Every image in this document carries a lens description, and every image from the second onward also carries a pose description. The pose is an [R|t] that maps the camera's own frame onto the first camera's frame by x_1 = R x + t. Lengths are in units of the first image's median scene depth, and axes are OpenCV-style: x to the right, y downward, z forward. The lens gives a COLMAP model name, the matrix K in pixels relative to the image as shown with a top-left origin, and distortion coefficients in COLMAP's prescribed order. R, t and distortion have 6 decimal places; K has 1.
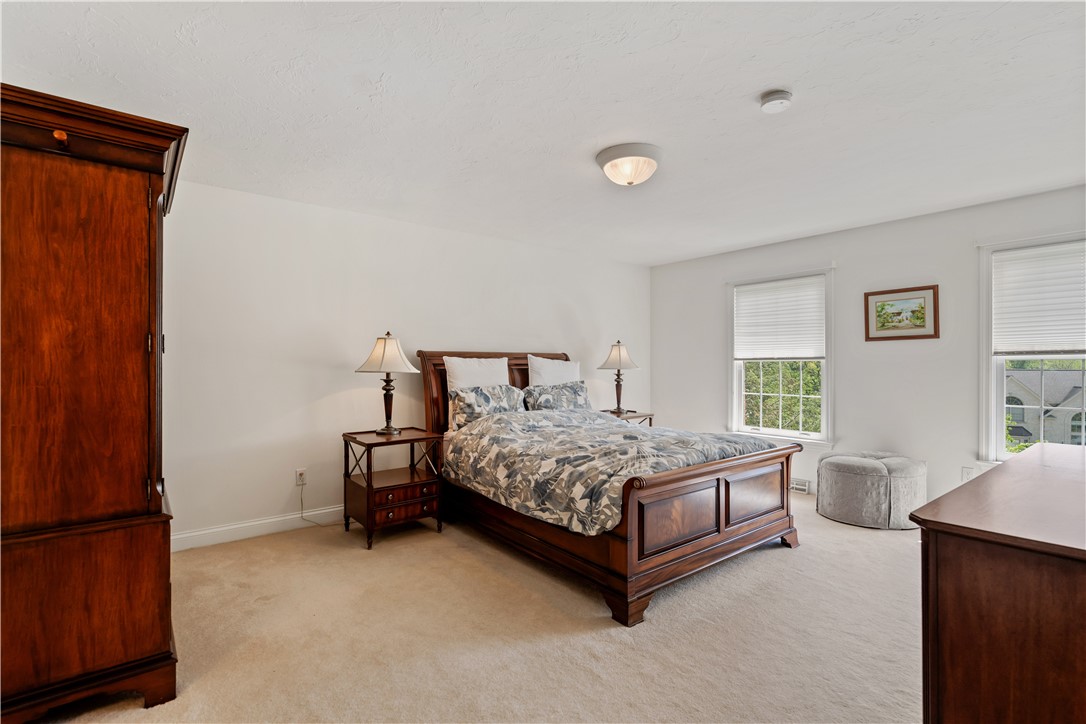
lens RADIAL K [[501.6, 0, 544.5], [0, 501.6, 365.5], [0, 0, 1]] dist [-0.003469, 0.000022]
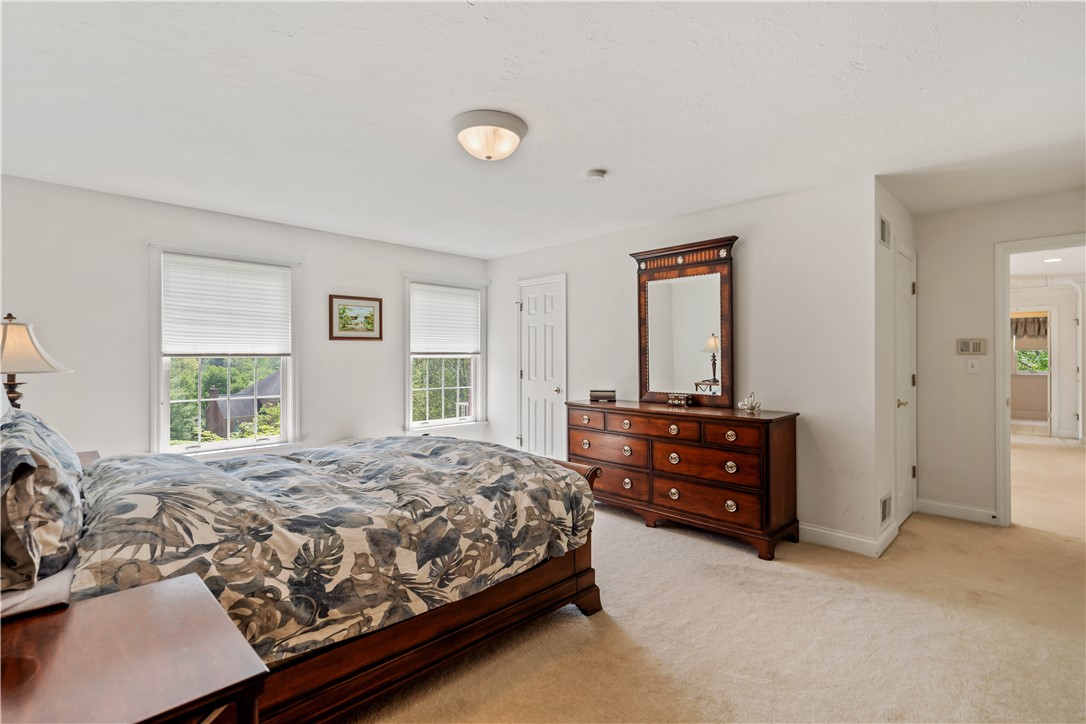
lens RADIAL K [[501.6, 0, 545.2], [0, 501.6, 358.6], [0, 0, 1]] dist [-0.003469, 0.000022]
pose [[-0.111023, 0.002056, 0.993816, -0.557067], [0.002917, 0.999994, -0.001743, -0.006126], [-0.993814, 0.002705, -0.111028, 0.780632]]
